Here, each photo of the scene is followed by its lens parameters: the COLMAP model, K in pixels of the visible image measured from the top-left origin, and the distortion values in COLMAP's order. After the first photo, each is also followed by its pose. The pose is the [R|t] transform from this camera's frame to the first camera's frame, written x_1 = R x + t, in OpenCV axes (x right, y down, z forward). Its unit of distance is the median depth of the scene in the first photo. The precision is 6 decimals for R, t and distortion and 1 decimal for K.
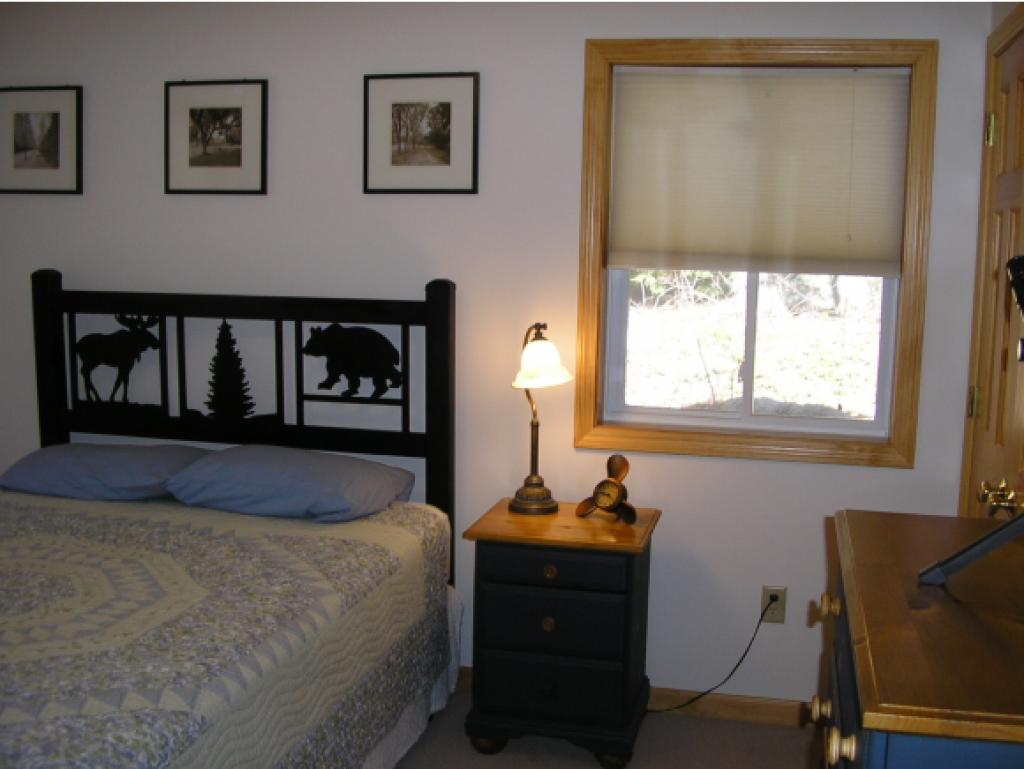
lens RADIAL K [[1134.5, 0, 512.0], [0, 1134.5, 384.5], [0, 0, 1]] dist [-0.163518, 0.071601]
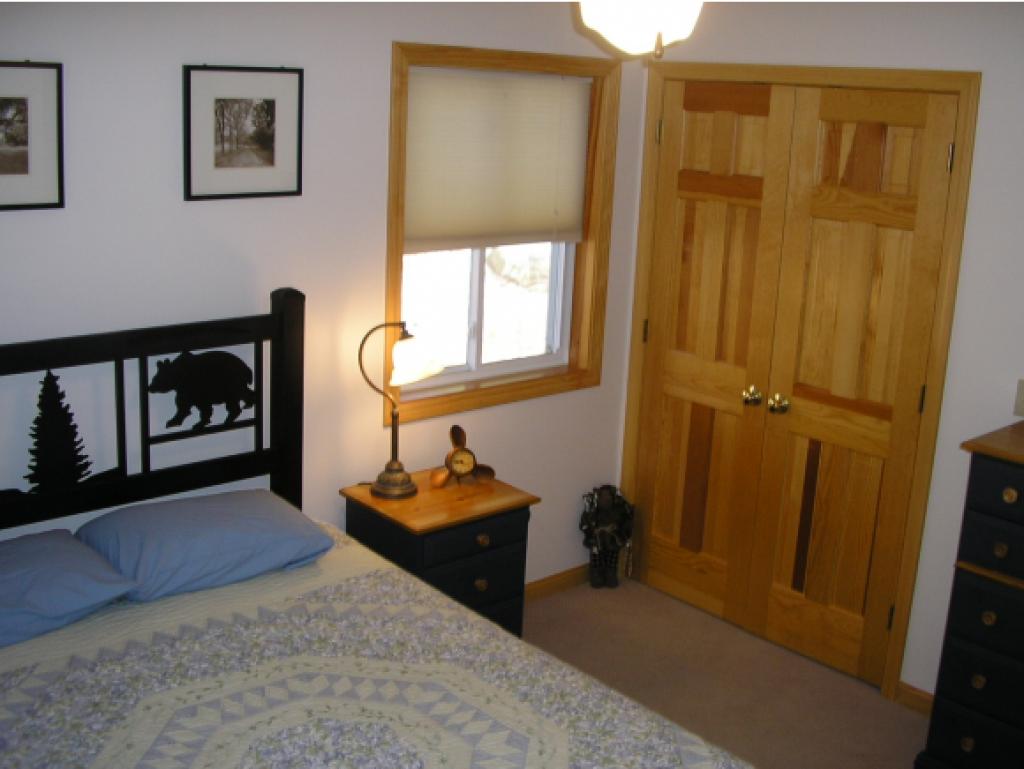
lens RADIAL K [[1134.5, 0, 512.0], [0, 1134.5, 384.5], [0, 0, 1]] dist [-0.163518, 0.071601]
pose [[0.567101, -0.202913, 0.798262, -0.718750], [0.078971, 0.978109, 0.192526, -0.178329], [-0.819853, -0.046142, 0.570711, 0.289514]]
